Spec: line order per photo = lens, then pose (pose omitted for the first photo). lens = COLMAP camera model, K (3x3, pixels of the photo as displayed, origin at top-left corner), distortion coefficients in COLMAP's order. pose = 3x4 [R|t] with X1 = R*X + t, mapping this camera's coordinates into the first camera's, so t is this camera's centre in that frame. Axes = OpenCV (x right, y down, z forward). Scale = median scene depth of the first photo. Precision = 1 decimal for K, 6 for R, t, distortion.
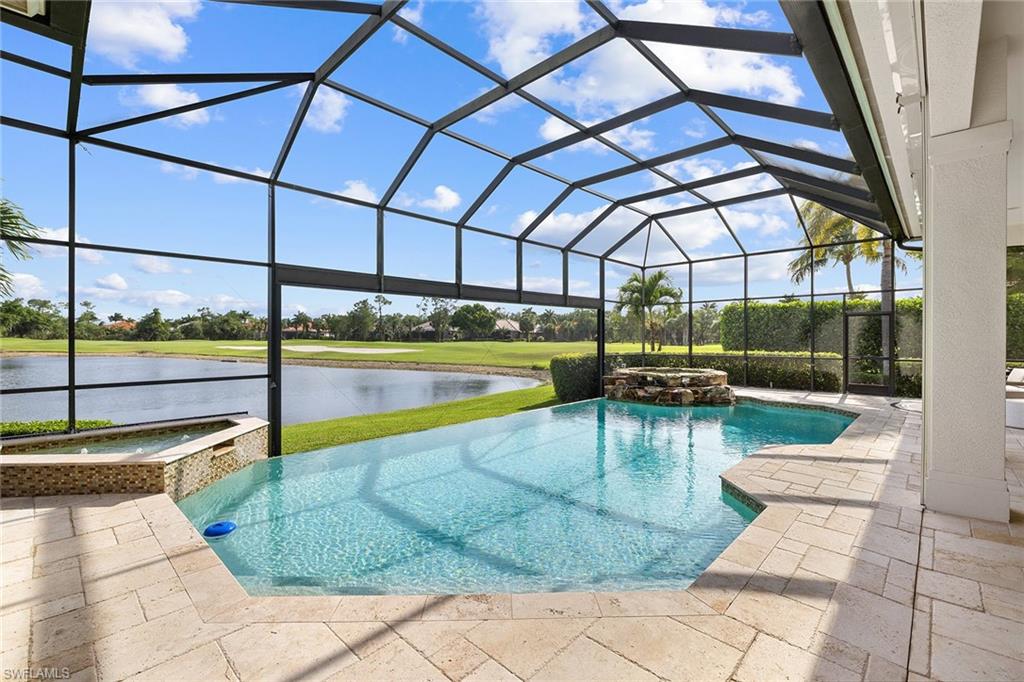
lens RADIAL K [[454.6, 0, 511.0], [0, 454.6, 339.2], [0, 0, 1]] dist [-0.007893, 0.002659]
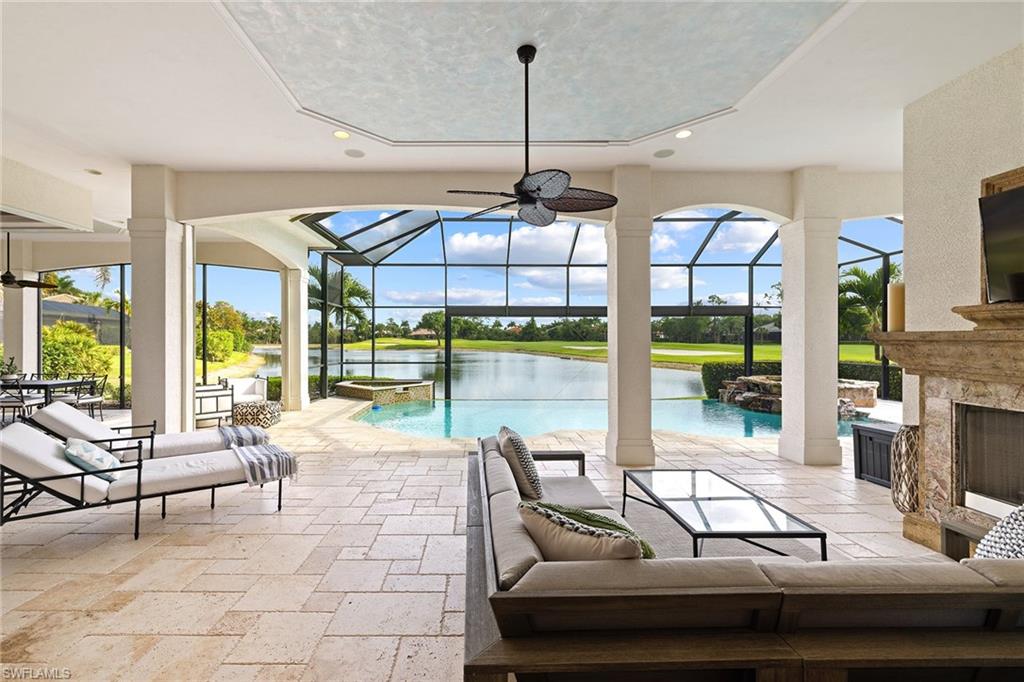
lens RADIAL K [[432.8, 0, 477.1], [0, 432.8, 338.2], [0, 0, 1]] dist [0.002938, 0.000231]
pose [[0.685736, 0.000237, -0.727851, 0.530290], [-0.004068, 0.999986, -0.003506, -0.011327], [0.727839, 0.005365, 0.685727, -0.123567]]
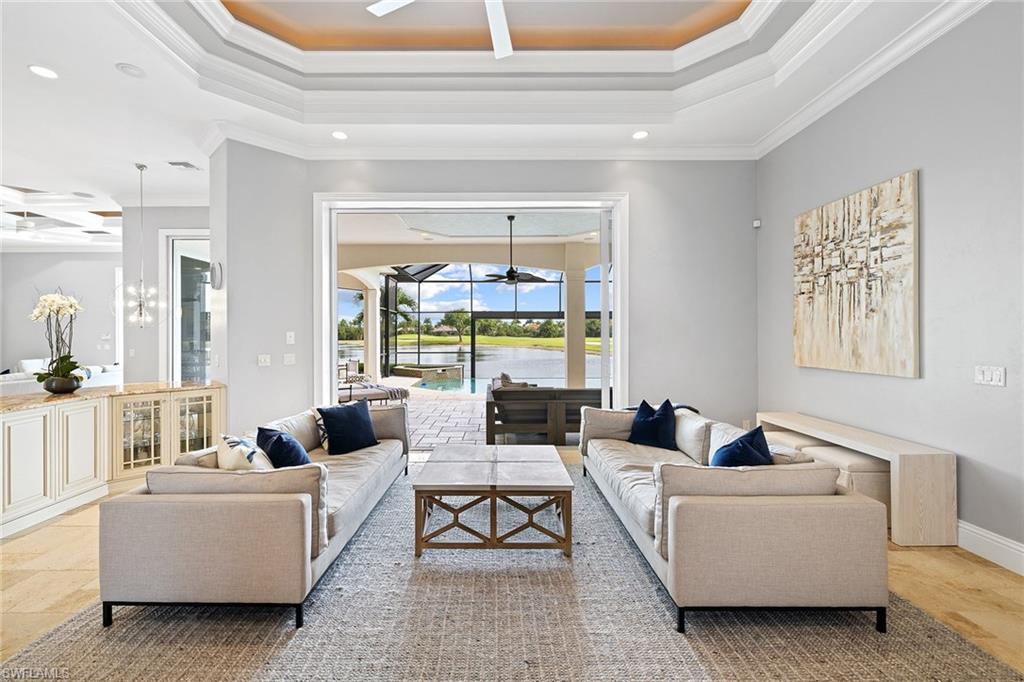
lens RADIAL K [[432.8, 0, 499.8], [0, 432.8, 335.2], [0, 0, 1]] dist [0.002938, 0.000231]
pose [[0.689423, 0.000618, -0.724358, 0.811303], [-0.003007, 0.999993, -0.002008, -0.010442], [0.724352, 0.003562, 0.689421, -0.374496]]
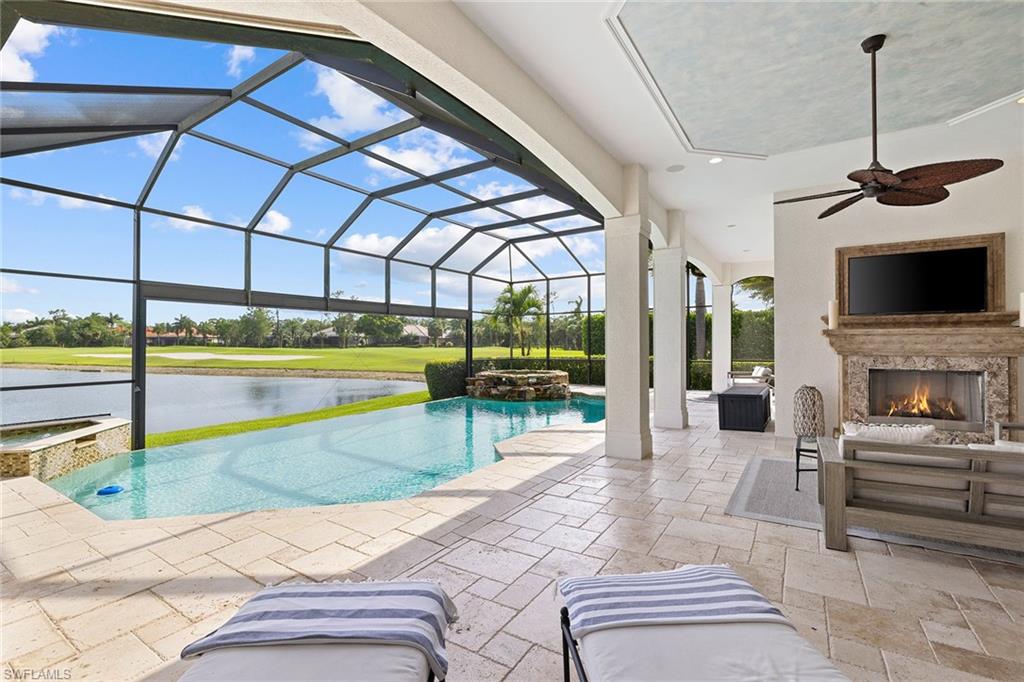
lens RADIAL K [[454.6, 0, 511.2], [0, 454.6, 337.2], [0, 0, 1]] dist [-0.007893, 0.002659]
pose [[0.981585, -0.000606, 0.191026, 0.091152], [0.003692, 0.999868, -0.015800, -0.003190], [-0.190991, 0.016214, 0.981458, -0.148217]]
